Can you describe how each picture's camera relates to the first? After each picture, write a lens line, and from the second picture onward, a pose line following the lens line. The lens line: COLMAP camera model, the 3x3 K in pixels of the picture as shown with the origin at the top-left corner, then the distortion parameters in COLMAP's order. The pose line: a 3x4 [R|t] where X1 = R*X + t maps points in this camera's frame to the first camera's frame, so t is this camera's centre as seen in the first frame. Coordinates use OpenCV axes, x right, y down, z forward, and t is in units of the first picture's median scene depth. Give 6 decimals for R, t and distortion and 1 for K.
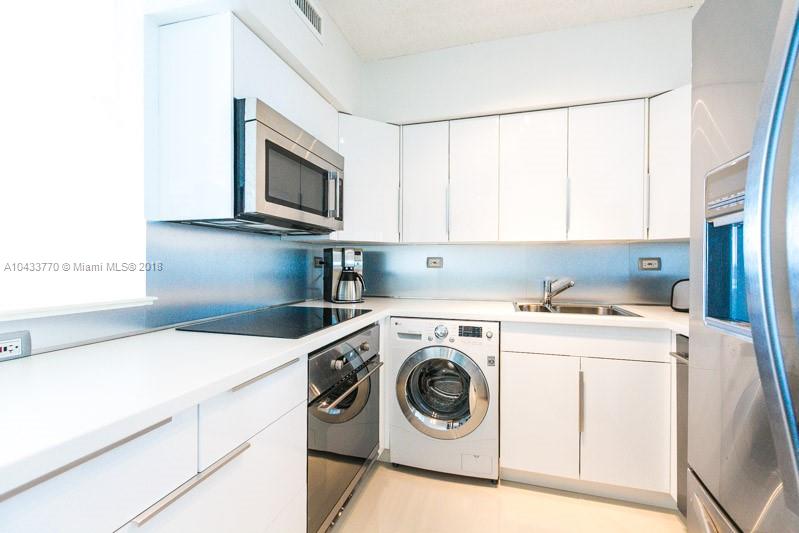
lens RADIAL K [[354.5, 0, 394.7], [0, 354.5, 265.0], [0, 0, 1]] dist [-0.003249, 0.000449]
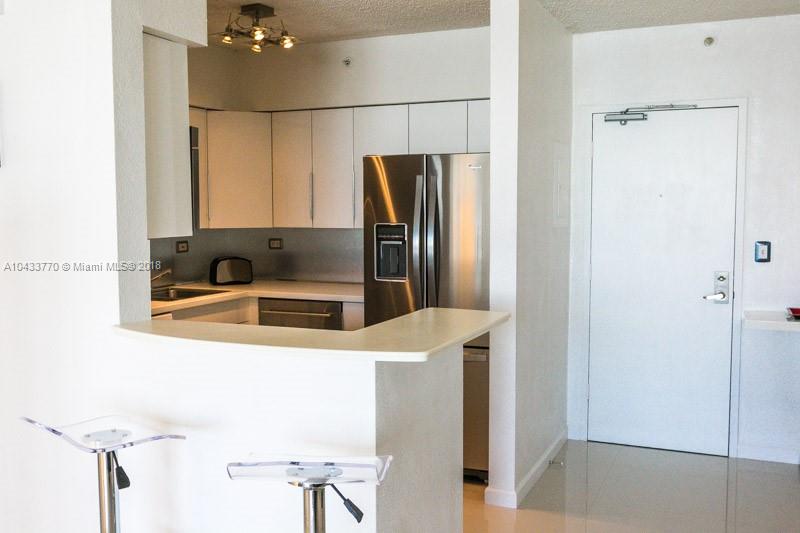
lens RADIAL K [[801.5, 0, 405.1], [0, 801.5, 262.0], [0, 0, 1]] dist [0.005137, 0.000000]
pose [[0.102537, -0.074581, 0.991929, -1.973634], [0.003877, 0.997208, 0.074577, -0.162280], [-0.994722, -0.003801, 0.102540, 0.057329]]
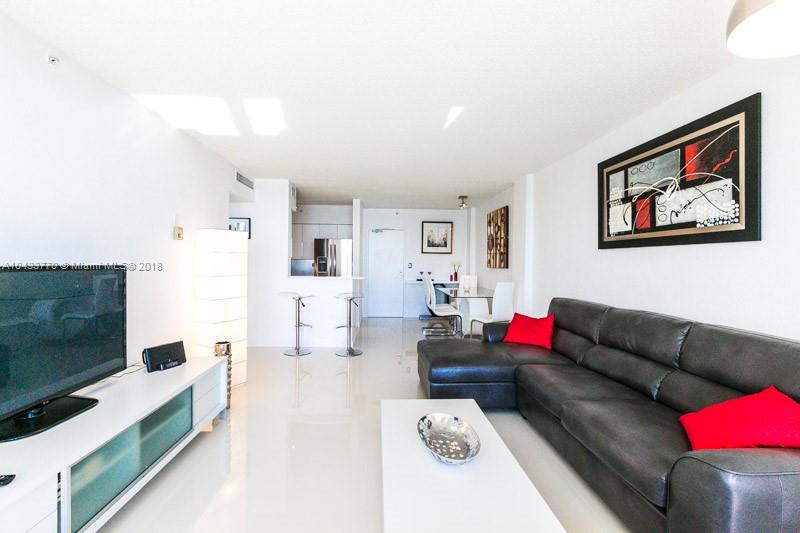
lens RADIAL K [[355.0, 0, 396.1], [0, 355.0, 267.0], [0, 0, 1]] dist [-0.003249, 0.000449]
pose [[-0.334328, -0.019850, 0.942248, -3.508266], [-0.008548, 0.999801, 0.018029, -0.068240], [-0.942418, -0.002027, -0.334431, 0.844906]]
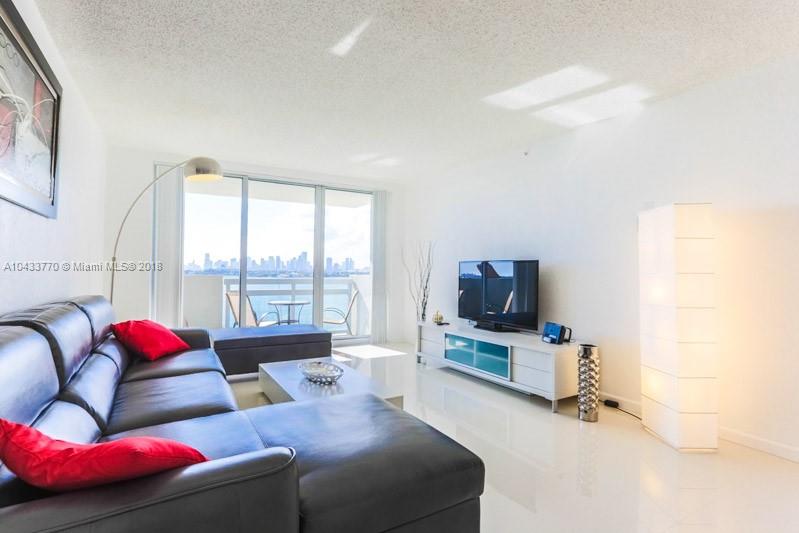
lens RADIAL K [[390.0, 0, 393.2], [0, 390.0, 267.0], [0, 0, 1]] dist [-0.002410, 0.004899]
pose [[0.729141, 0.000088, -0.684364, -1.182306], [-0.012609, 0.999832, -0.013306, 0.025312], [0.684248, 0.018331, 0.729019, -0.685730]]
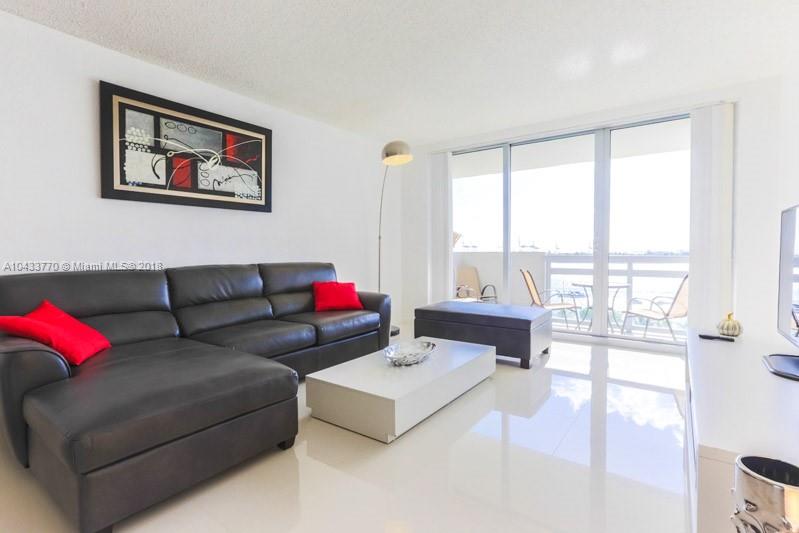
lens RADIAL K [[390.4, 0, 396.4], [0, 390.4, 264.9], [0, 0, 1]] dist [-0.029756, 0.002928]
pose [[-0.332093, 0.032574, -0.942684, -1.148596], [0.002801, 0.999433, 0.033549, 0.071934], [0.943242, 0.008501, -0.331996, 0.796253]]
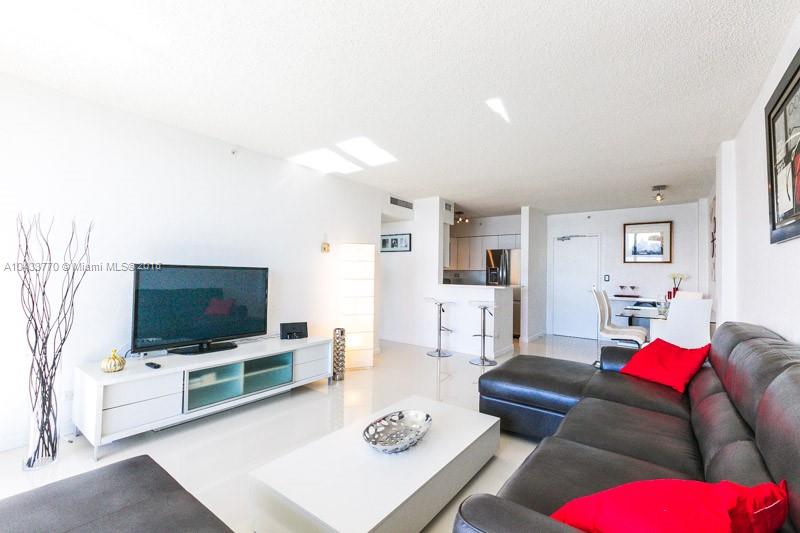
lens RADIAL K [[355.0, 0, 392.5], [0, 355.0, 268.6], [0, 0, 1]] dist [-0.003249, 0.000449]
pose [[0.359694, 0.017860, 0.932900, -3.608403], [-0.016167, 0.999786, -0.012907, -0.025370], [-0.932930, -0.010440, 0.359905, -0.024062]]
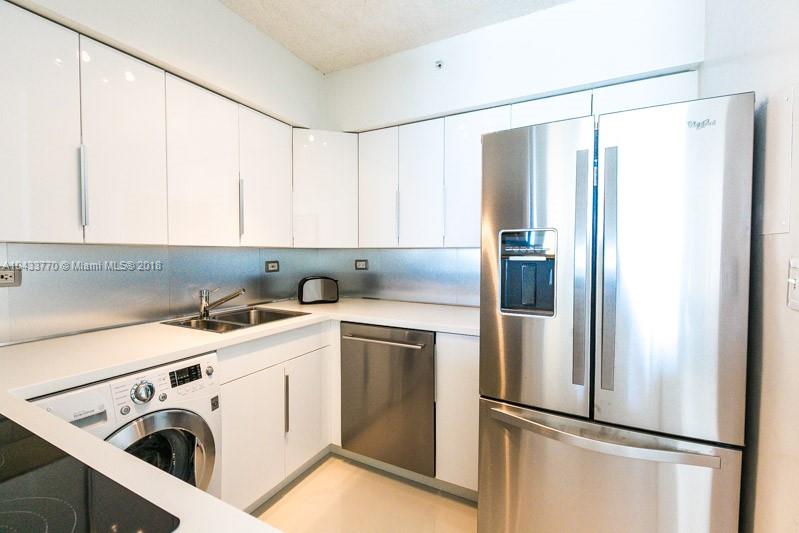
lens RADIAL K [[354.5, 0, 392.9], [0, 354.5, 264.9], [0, 0, 1]] dist [-0.003249, 0.000449]
pose [[0.194758, -0.036248, 0.980181, -0.389988], [0.001203, 0.999325, 0.036717, -0.058132], [-0.980851, -0.005972, 0.194670, 0.452357]]
